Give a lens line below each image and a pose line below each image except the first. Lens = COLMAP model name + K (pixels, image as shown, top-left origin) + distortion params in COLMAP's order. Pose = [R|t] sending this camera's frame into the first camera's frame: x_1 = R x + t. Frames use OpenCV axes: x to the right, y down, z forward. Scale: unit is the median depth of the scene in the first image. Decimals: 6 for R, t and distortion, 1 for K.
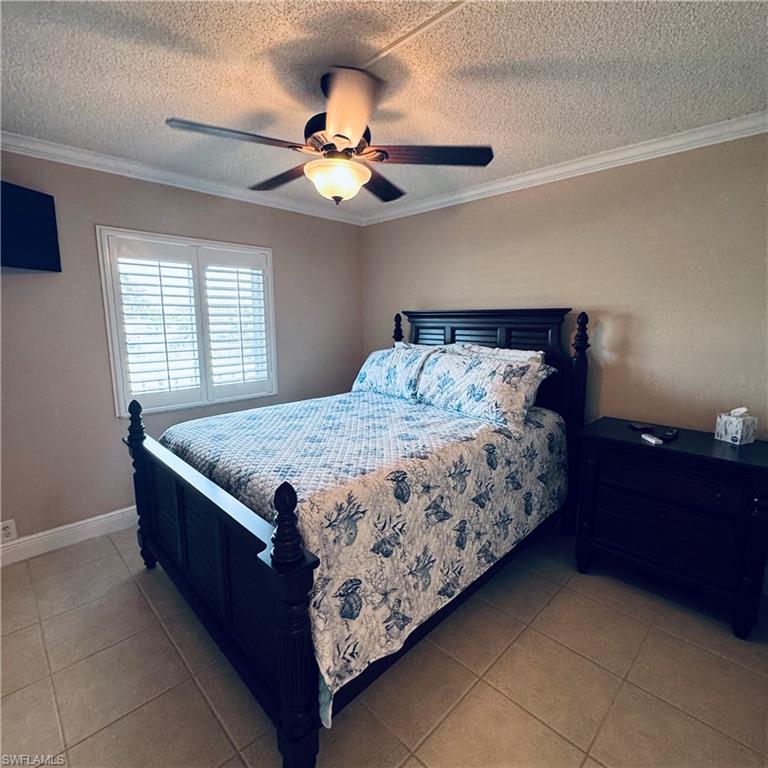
lens RADIAL K [[407.8, 0, 384.0], [0, 407.8, 384.0], [0, 0, 1]] dist [-0.000293, -0.001416]
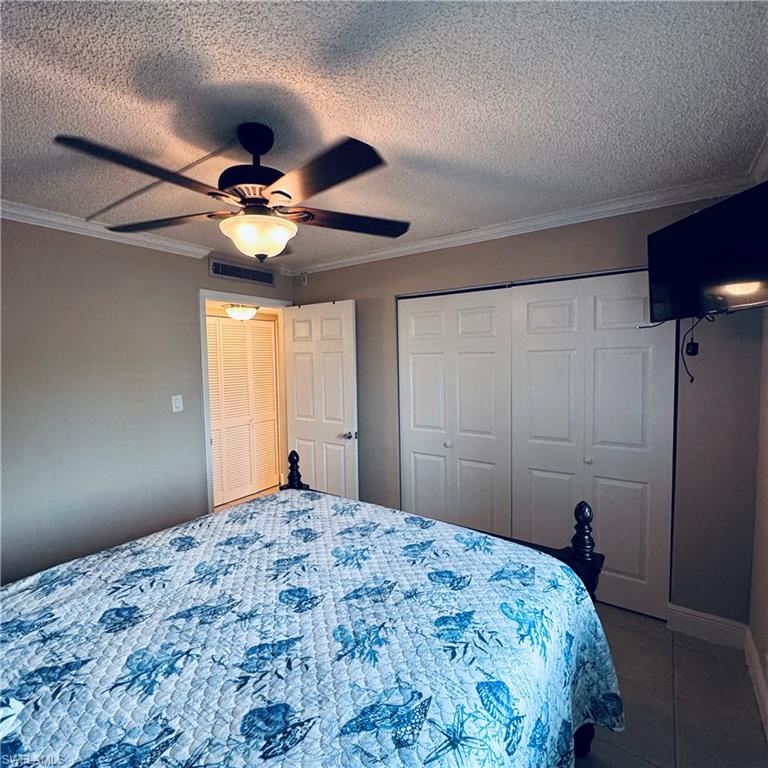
lens RADIAL K [[407.8, 0, 384.0], [0, 407.8, 384.0], [0, 0, 1]] dist [-0.000293, -0.001416]
pose [[-0.983069, 0.025040, -0.181517, -0.151602], [-0.015202, 0.976059, 0.216976, -0.277134], [0.182604, 0.216062, -0.959152, 1.437100]]
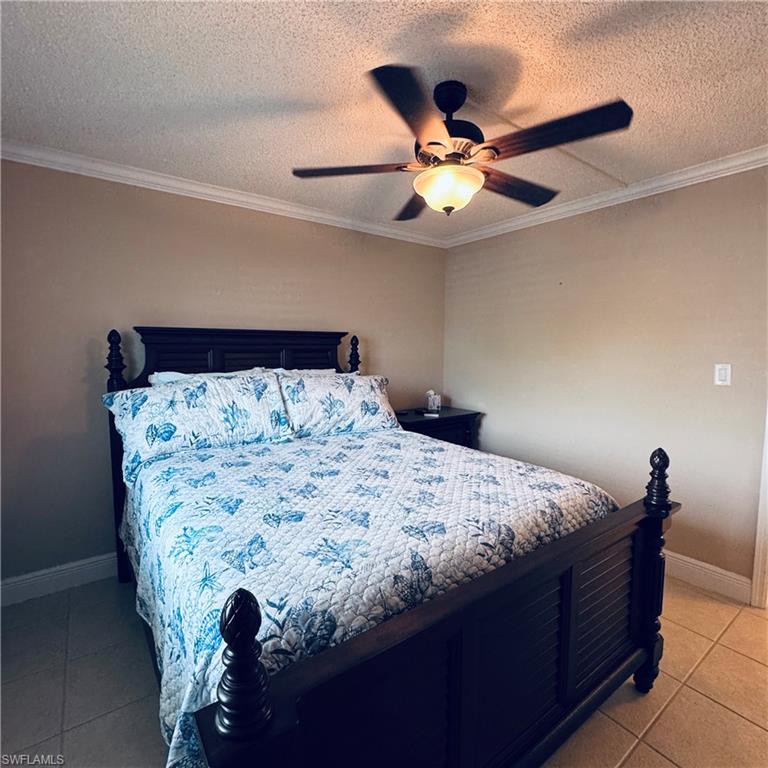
lens RADIAL K [[407.8, 0, 384.0], [0, 407.8, 384.0], [0, 0, 1]] dist [-0.000293, -0.001416]
pose [[0.146978, -0.088063, 0.985212, -0.807050], [0.153035, 0.986060, 0.065309, -0.102331], [-0.977230, 0.141173, 0.158406, 0.769392]]
